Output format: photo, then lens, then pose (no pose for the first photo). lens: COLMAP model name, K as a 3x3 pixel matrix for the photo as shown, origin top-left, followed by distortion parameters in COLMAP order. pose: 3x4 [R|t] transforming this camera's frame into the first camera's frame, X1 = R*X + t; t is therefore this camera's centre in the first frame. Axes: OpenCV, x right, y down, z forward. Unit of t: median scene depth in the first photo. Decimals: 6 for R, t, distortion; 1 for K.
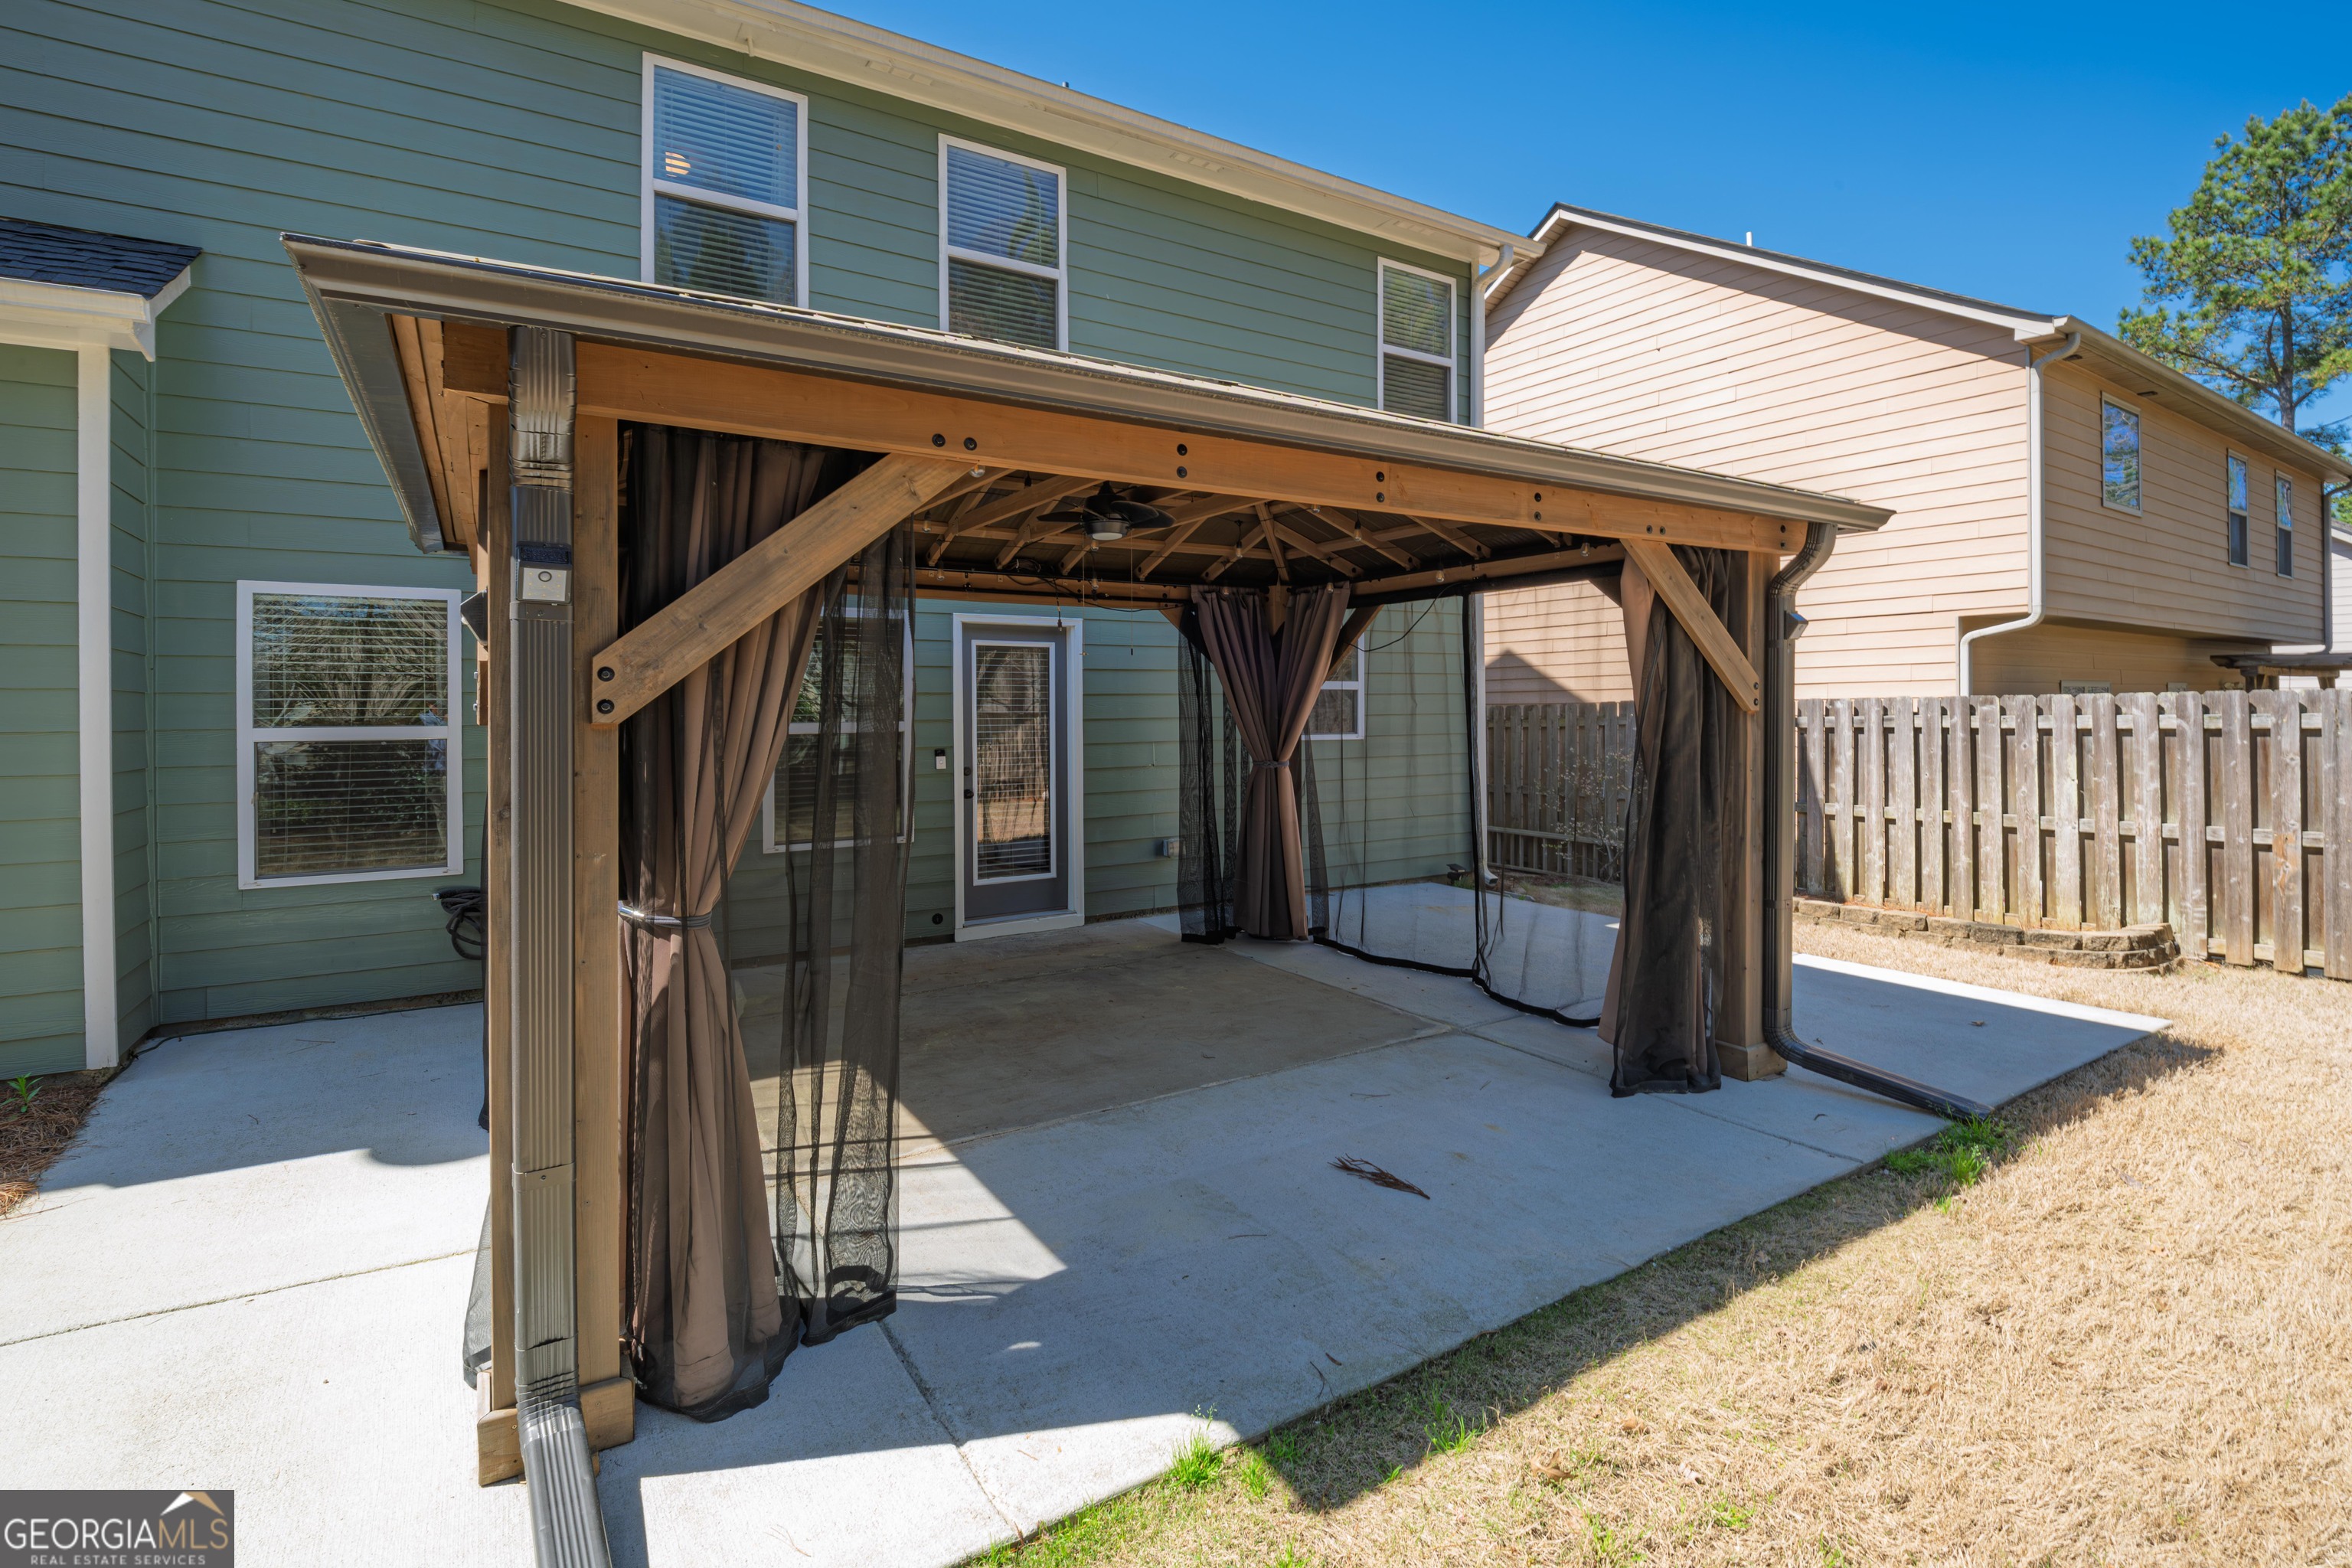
lens RADIAL K [[1110.0, 0, 1235.0], [0, 1110.0, 711.6], [0, 0, 1]] dist [-0.005085, -0.000505]
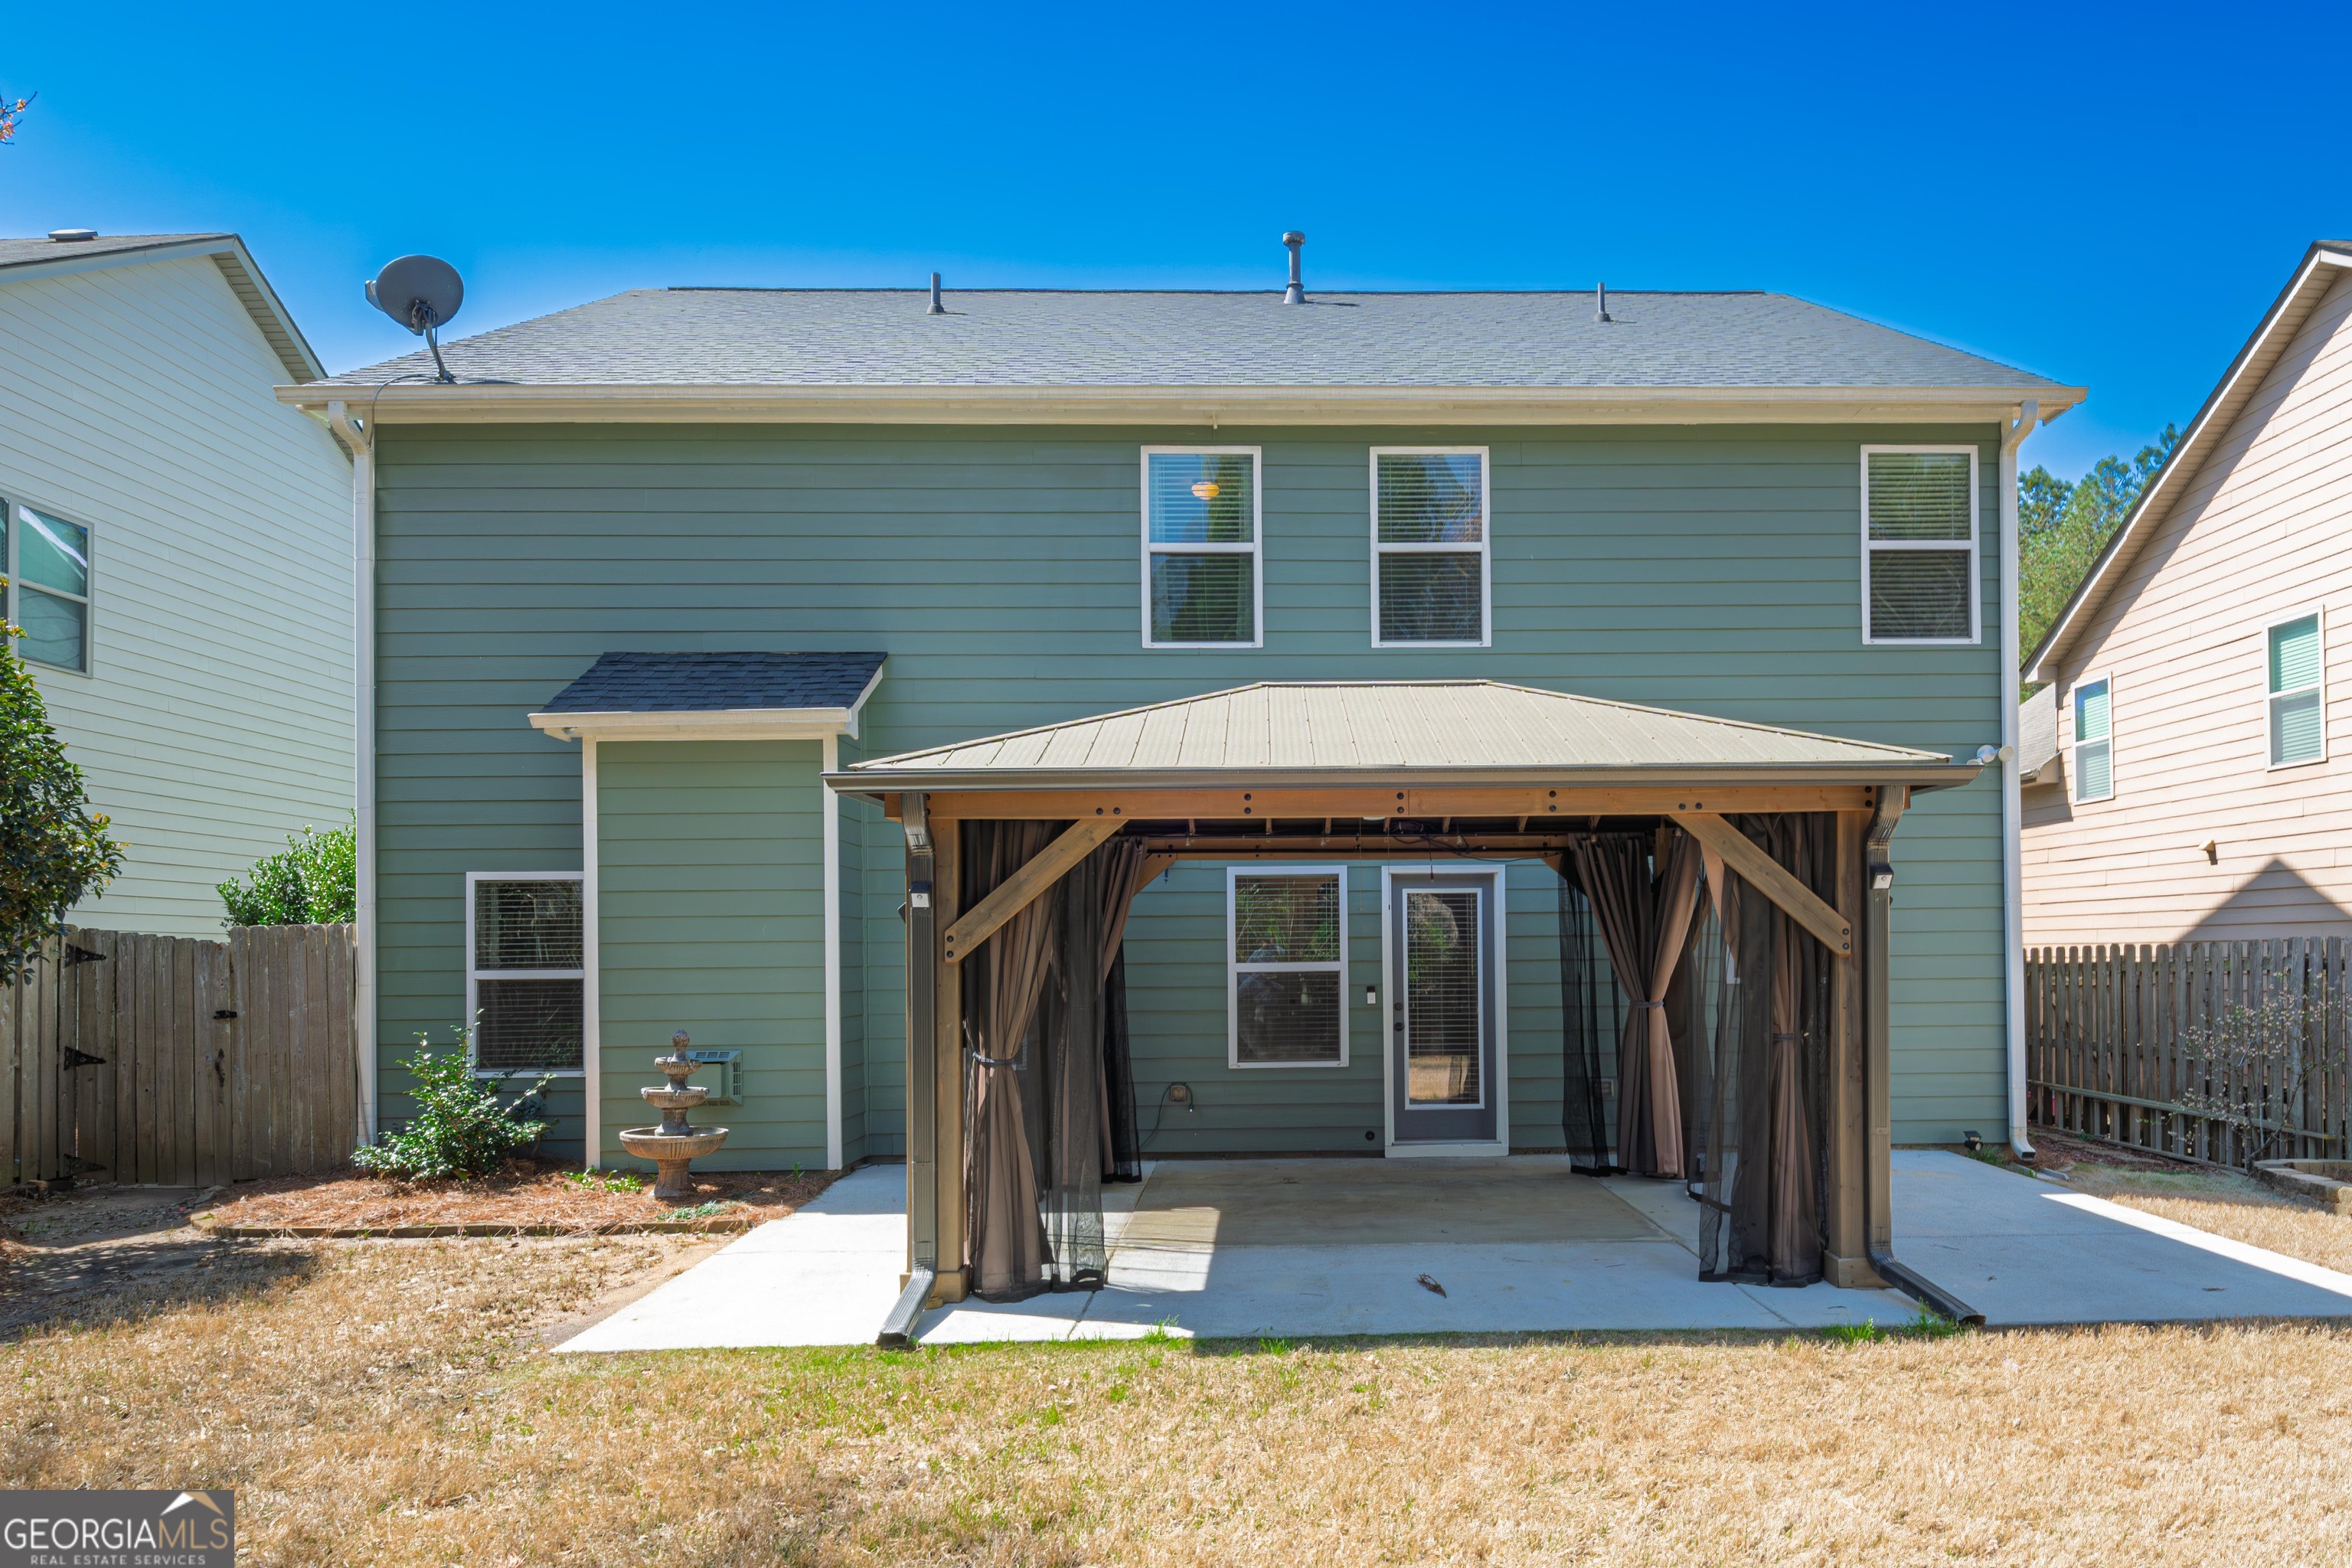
lens RADIAL K [[1253.3, 0, 1163.7], [0, 1253.3, 939.1], [0, 0, 1]] dist [-0.004571, -0.002117]
pose [[0.835221, -0.006528, -0.549876, 0.411911], [0.001376, 0.999951, -0.009781, -0.003286], [0.549913, 0.007413, 0.835189, -0.295856]]
